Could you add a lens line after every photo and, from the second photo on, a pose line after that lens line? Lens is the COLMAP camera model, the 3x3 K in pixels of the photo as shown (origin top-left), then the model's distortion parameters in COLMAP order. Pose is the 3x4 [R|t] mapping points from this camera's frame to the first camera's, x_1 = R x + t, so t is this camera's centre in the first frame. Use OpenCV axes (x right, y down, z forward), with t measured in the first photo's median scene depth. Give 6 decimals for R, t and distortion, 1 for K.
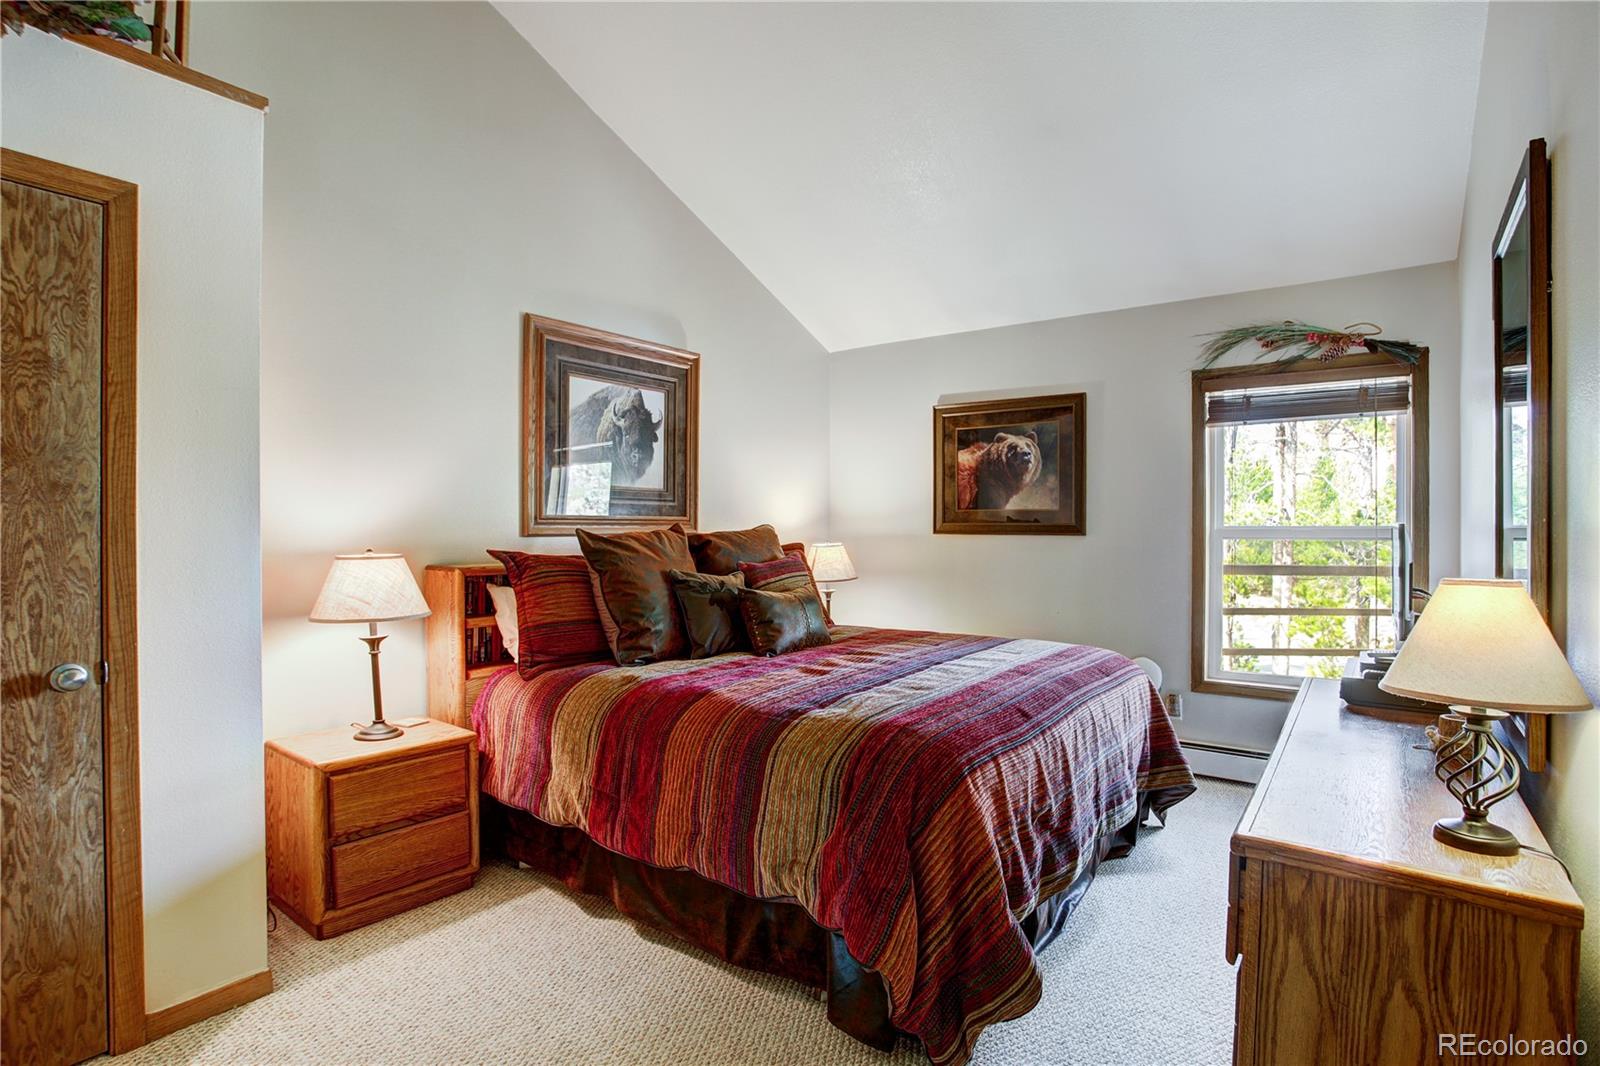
lens RADIAL K [[807.8, 0, 797.8], [0, 807.8, 516.6], [0, 0, 1]] dist [-0.053258, 0.000610]
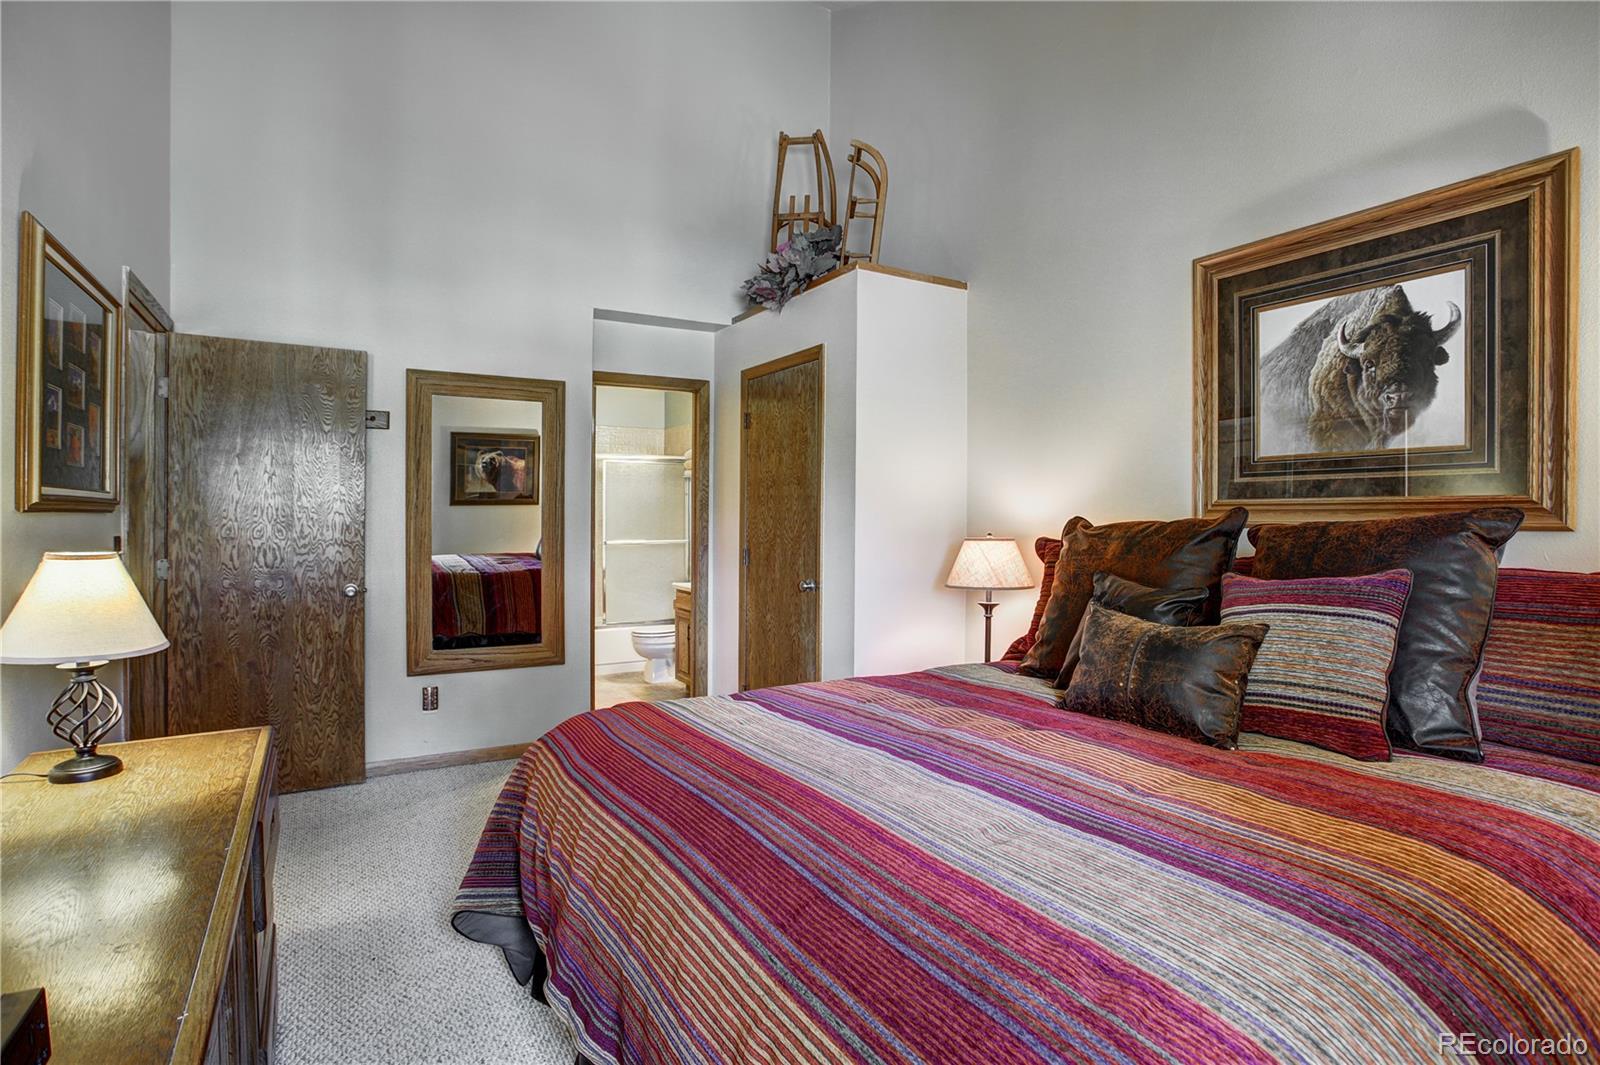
lens RADIAL K [[814.6, 0, 802.1], [0, 814.6, 515.9], [0, 0, 1]] dist [-0.066223, 0.037444]
pose [[-0.383975, -0.005048, -0.923330, 0.525764], [0.008050, 0.999929, -0.008814, 0.015145], [0.923308, -0.010817, -0.383907, 0.838061]]
